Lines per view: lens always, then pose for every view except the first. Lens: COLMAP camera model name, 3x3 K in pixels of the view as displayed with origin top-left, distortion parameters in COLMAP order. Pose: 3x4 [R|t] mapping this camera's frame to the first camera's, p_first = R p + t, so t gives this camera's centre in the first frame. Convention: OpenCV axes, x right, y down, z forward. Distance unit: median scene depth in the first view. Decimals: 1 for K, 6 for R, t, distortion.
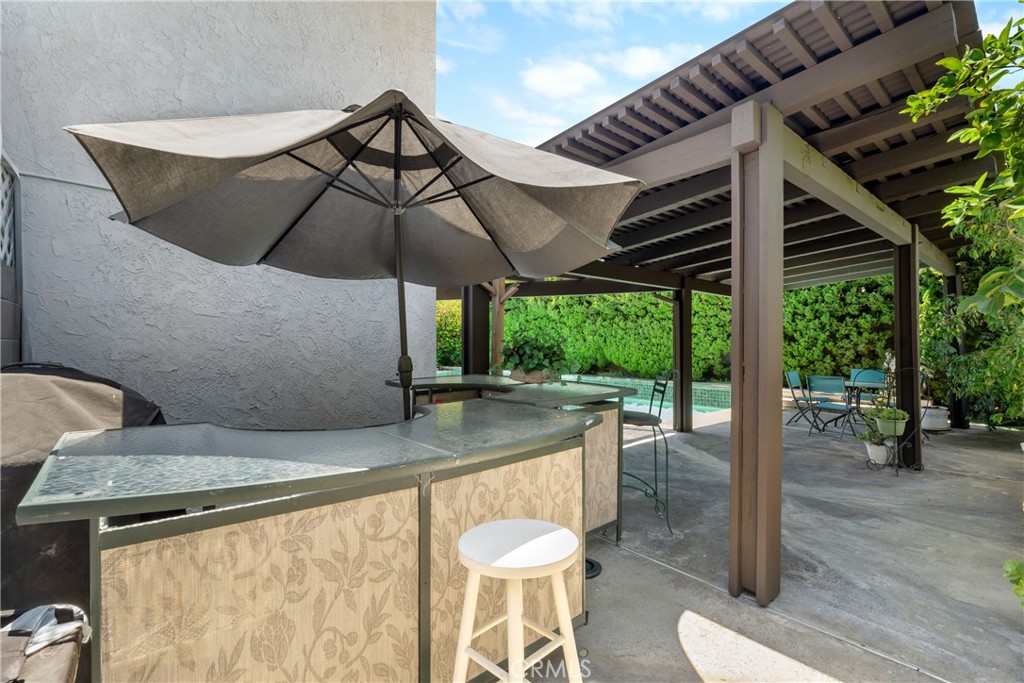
lens RADIAL K [[455.8, 0, 511.4], [0, 455.8, 340.7], [0, 0, 1]] dist [-0.006675, 0.001676]
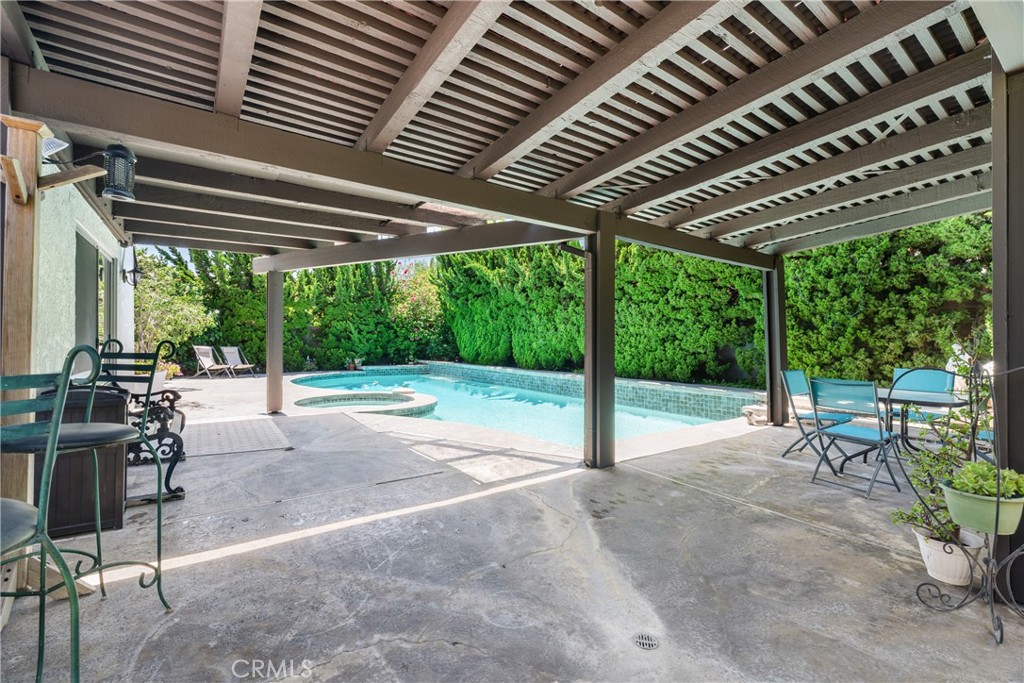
lens RADIAL K [[455.8, 0, 504.6], [0, 455.8, 338.5], [0, 0, 1]] dist [-0.006675, 0.001676]
pose [[0.996848, 0.010007, -0.078697, 0.206720], [-0.009731, 0.999945, 0.003887, 0.018868], [0.078731, -0.003109, 0.996891, 0.264432]]
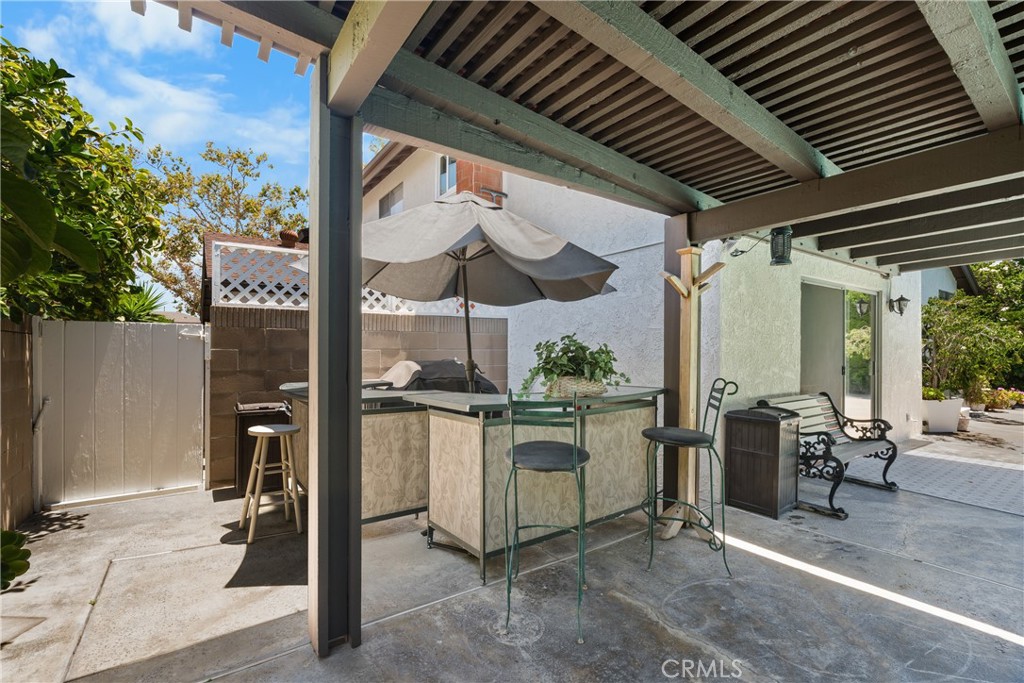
lens RADIAL K [[455.8, 0, 511.1], [0, 455.8, 349.8], [0, 0, 1]] dist [-0.006675, 0.001676]
pose [[-0.074389, -0.001833, -0.997228, 0.335169], [0.005910, 0.999980, -0.002279, 0.001996], [0.997212, -0.006063, -0.074377, 0.341971]]
